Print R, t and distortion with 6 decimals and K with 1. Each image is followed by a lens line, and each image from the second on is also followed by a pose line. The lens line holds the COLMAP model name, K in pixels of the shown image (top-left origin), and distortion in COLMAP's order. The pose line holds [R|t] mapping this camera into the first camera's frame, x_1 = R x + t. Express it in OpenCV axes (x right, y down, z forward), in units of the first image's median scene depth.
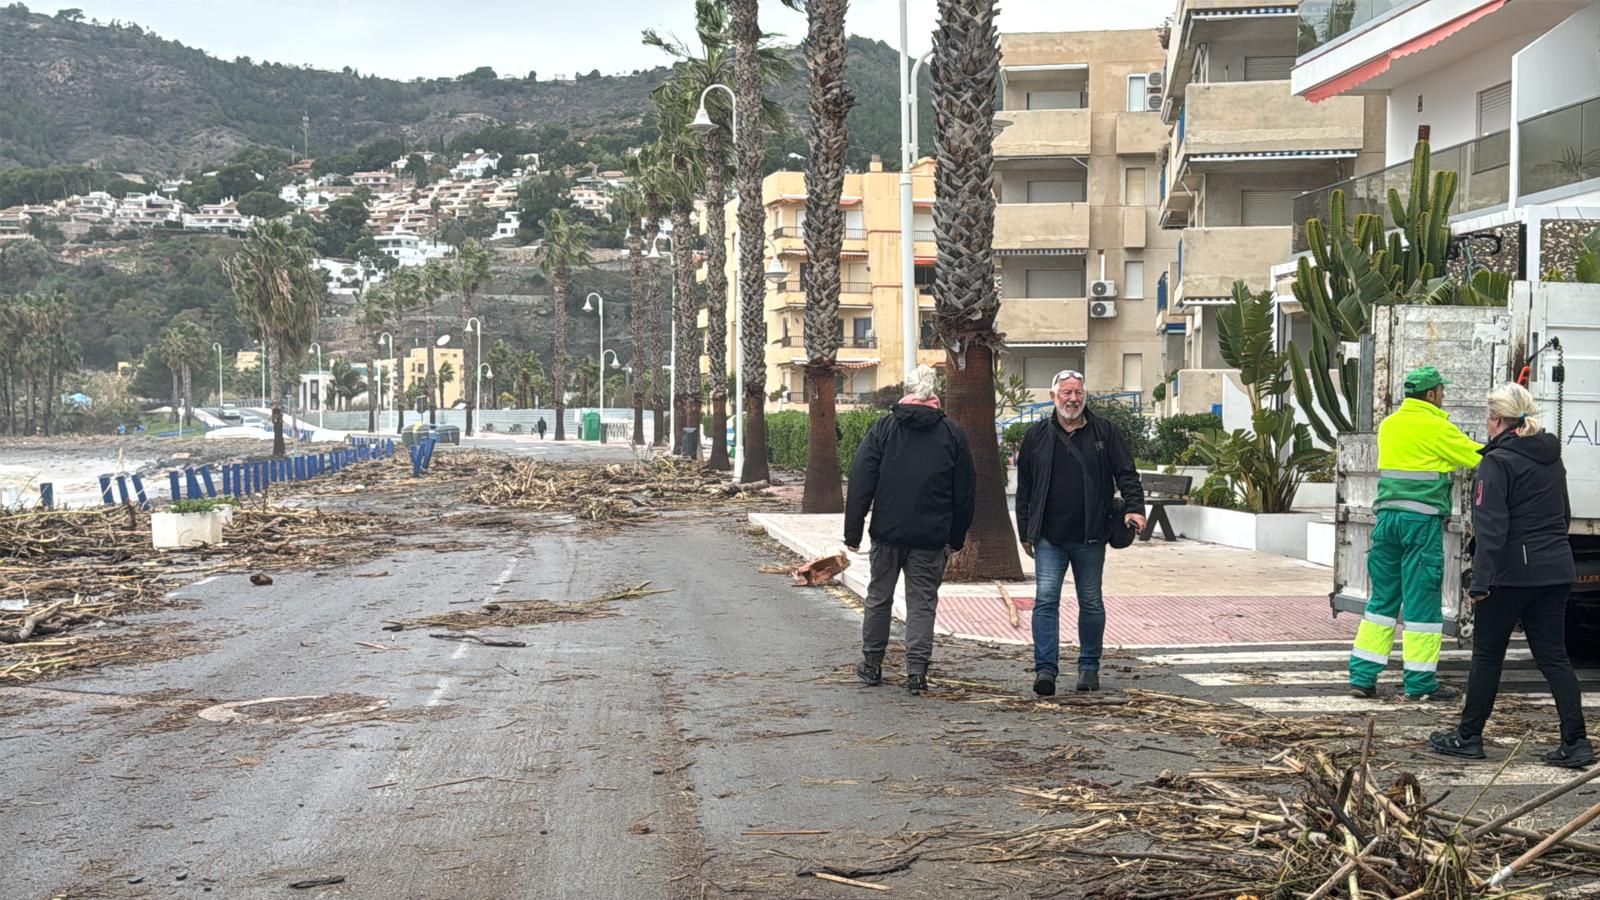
lens RADIAL K [[1974.3, 0, 800.6], [0, 1974.3, 481.0], [0, 0, 1]] dist [0.127204, -0.242003]
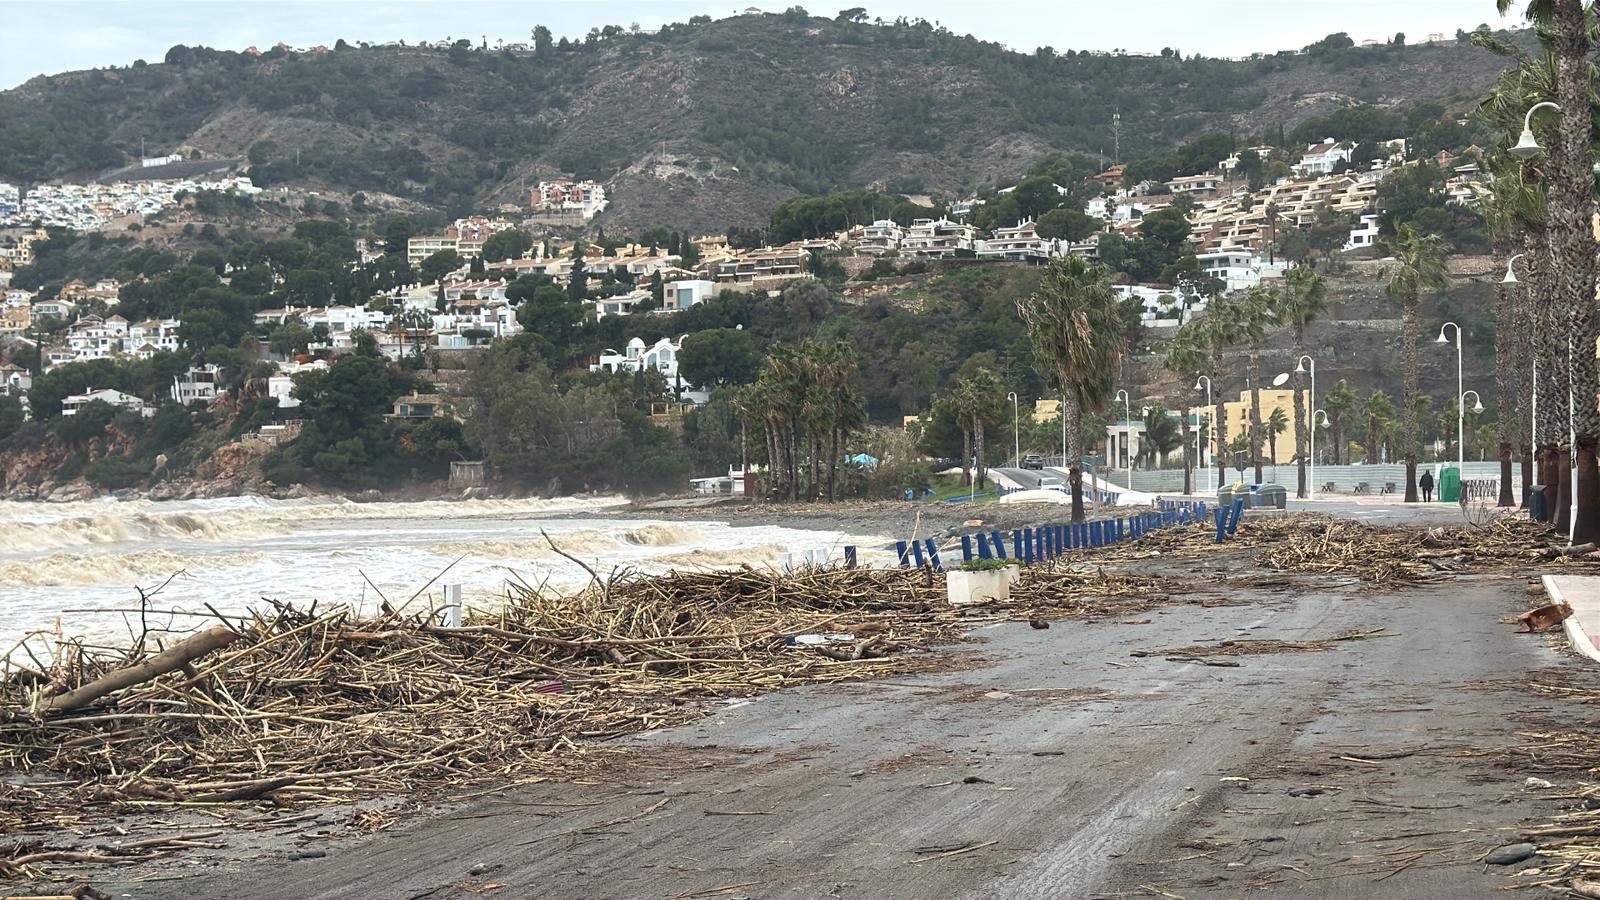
lens RADIAL K [[1617.6, 0, 852.8], [0, 1617.6, 453.5], [0, 0, 1]] dist [0.146469, 0.001554]
pose [[0.930881, -0.019781, -0.364786, -0.099993], [0.001987, 0.998792, -0.049089, -0.008521], [0.365317, 0.044971, 0.929796, 0.318373]]
